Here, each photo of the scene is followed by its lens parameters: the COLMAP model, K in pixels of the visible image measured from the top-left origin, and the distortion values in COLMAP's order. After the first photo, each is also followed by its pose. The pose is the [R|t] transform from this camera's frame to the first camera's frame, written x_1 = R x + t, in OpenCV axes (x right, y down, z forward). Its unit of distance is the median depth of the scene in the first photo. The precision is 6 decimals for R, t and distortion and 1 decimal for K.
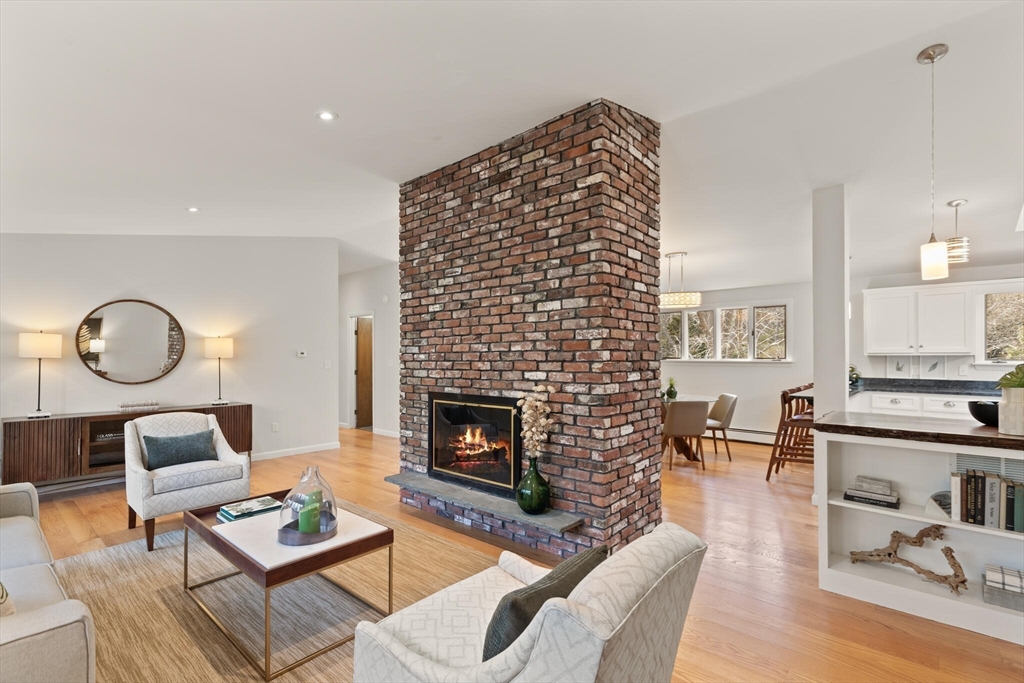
lens RADIAL K [[467.0, 0, 514.4], [0, 467.0, 353.0], [0, 0, 1]] dist [0.014070, -0.004596]
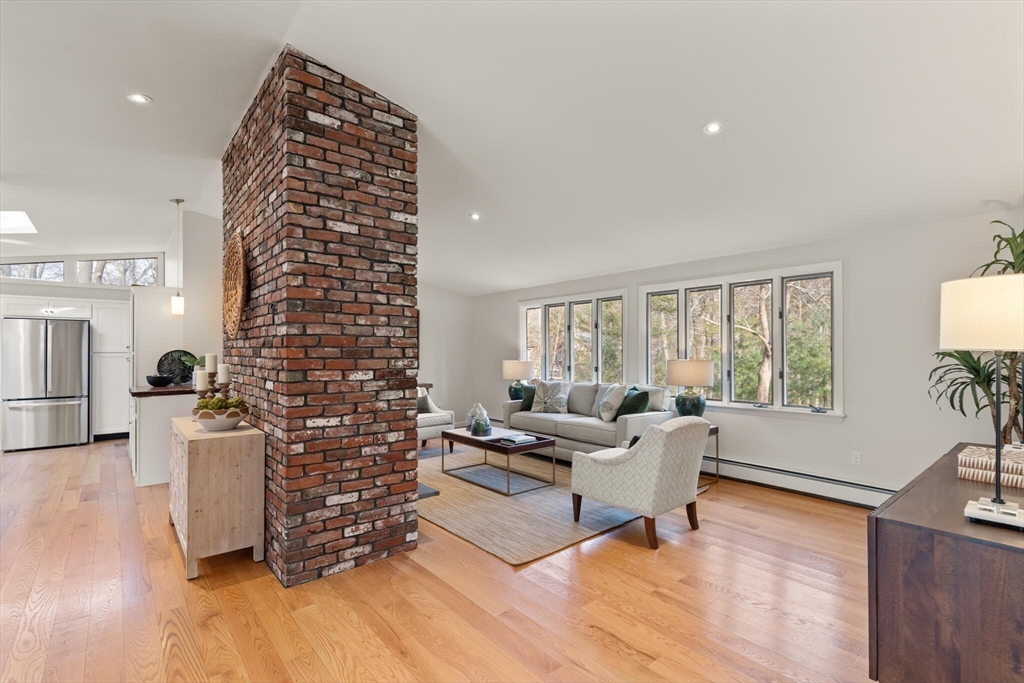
lens RADIAL K [[467.0, 0, 514.5], [0, 467.0, 345.3], [0, 0, 1]] dist [0.014070, -0.004596]
pose [[-0.986899, 0.005818, 0.161234, -0.636710], [0.001912, 0.999701, -0.024372, 0.020123], [-0.161328, -0.023744, -0.986615, 2.095166]]
